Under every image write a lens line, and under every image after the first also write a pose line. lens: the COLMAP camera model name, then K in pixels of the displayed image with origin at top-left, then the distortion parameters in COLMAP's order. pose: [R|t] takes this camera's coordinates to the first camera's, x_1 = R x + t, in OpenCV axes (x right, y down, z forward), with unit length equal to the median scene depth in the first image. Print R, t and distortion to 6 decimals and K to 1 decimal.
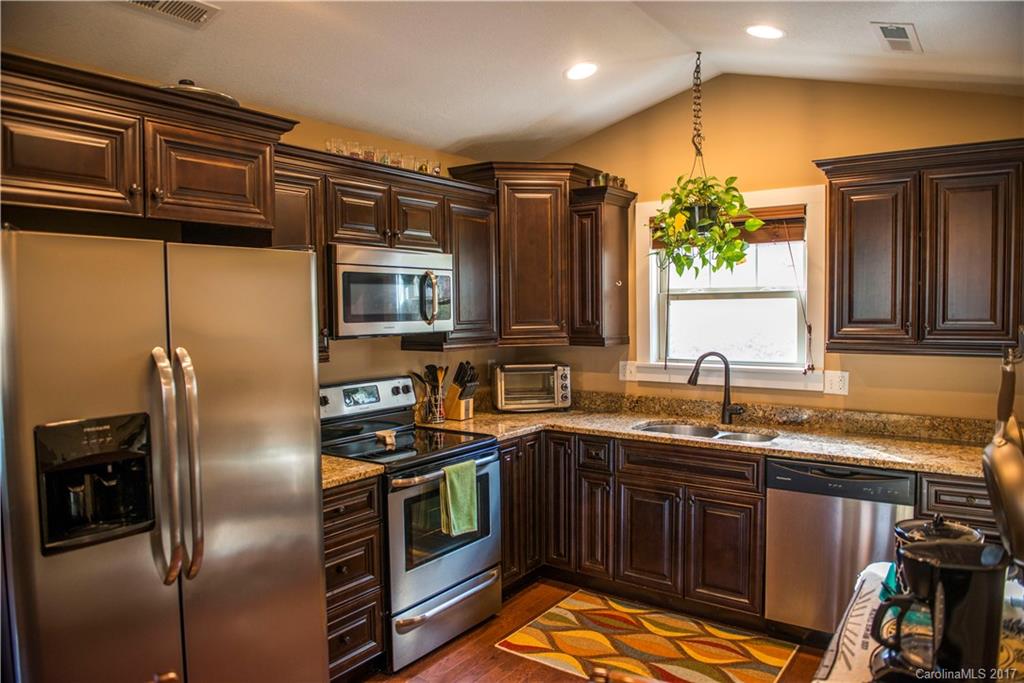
lens RADIAL K [[697.7, 0, 509.7], [0, 697.7, 342.3], [0, 0, 1]] dist [-0.049793, 0.003619]
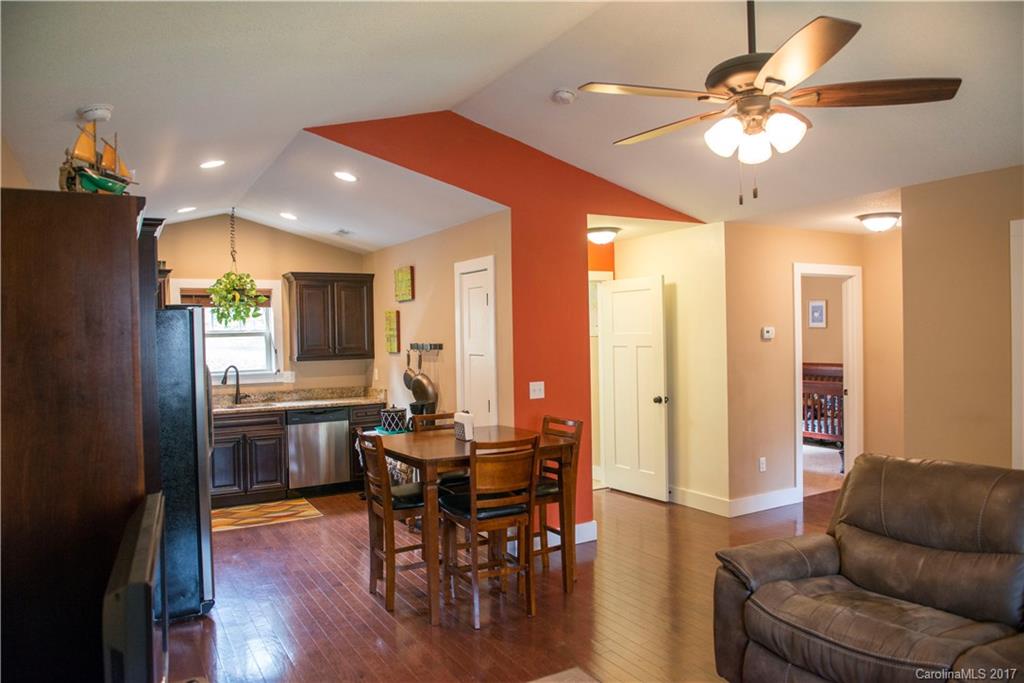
lens RADIAL K [[697.7, 0, 516.3], [0, 697.7, 338.7], [0, 0, 1]] dist [-0.049793, 0.003619]
pose [[0.397312, -0.007509, 0.917653, -1.129378], [0.065079, 0.997679, -0.020013, 0.028701], [-0.915373, 0.067671, 0.396878, -0.432708]]
